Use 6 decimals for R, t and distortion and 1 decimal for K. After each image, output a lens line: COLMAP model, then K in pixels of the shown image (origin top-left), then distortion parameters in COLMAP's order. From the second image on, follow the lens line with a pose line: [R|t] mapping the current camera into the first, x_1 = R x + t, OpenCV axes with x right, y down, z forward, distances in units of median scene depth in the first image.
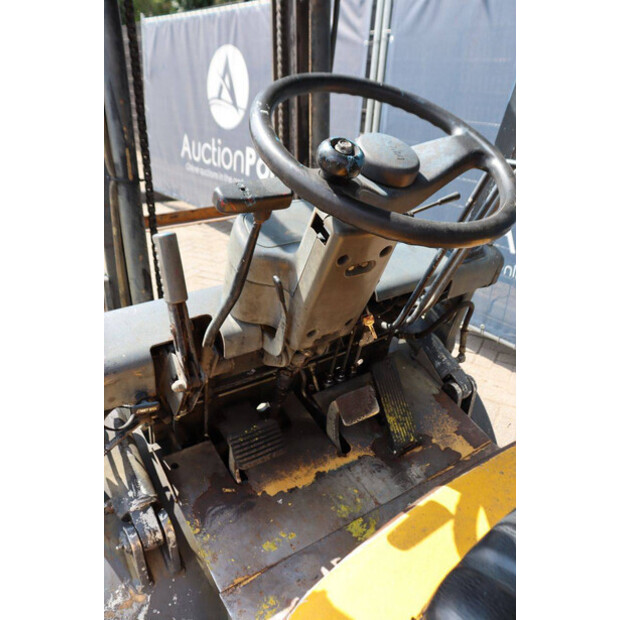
lens RADIAL K [[503.4, 0, 310.0], [0, 503.4, 310.0], [0, 0, 1]] dist [-0.179635, 0.155992]
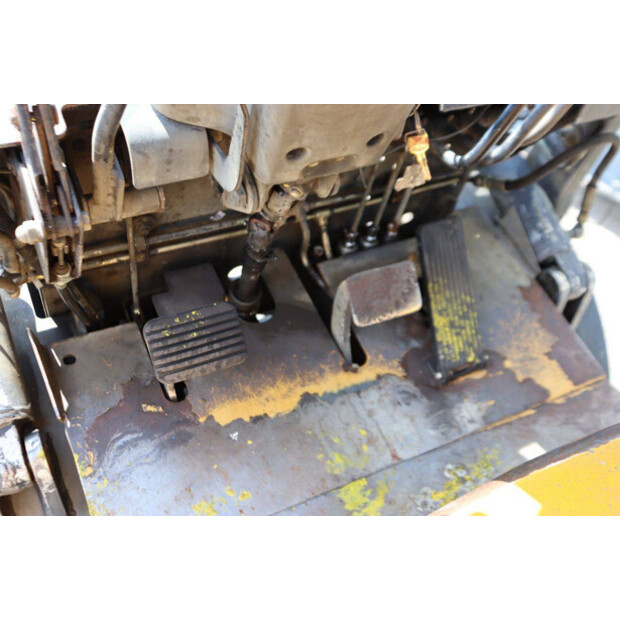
lens RADIAL K [[653.9, 0, 310.0], [0, 653.9, 310.0], [0, 0, 1]] dist [-0.089769, 0.205869]
pose [[0.991185, 0.115940, -0.064112, 0.060498], [-0.095458, 0.960543, 0.261238, 0.019199], [0.091871, -0.252815, 0.963143, 0.252025]]
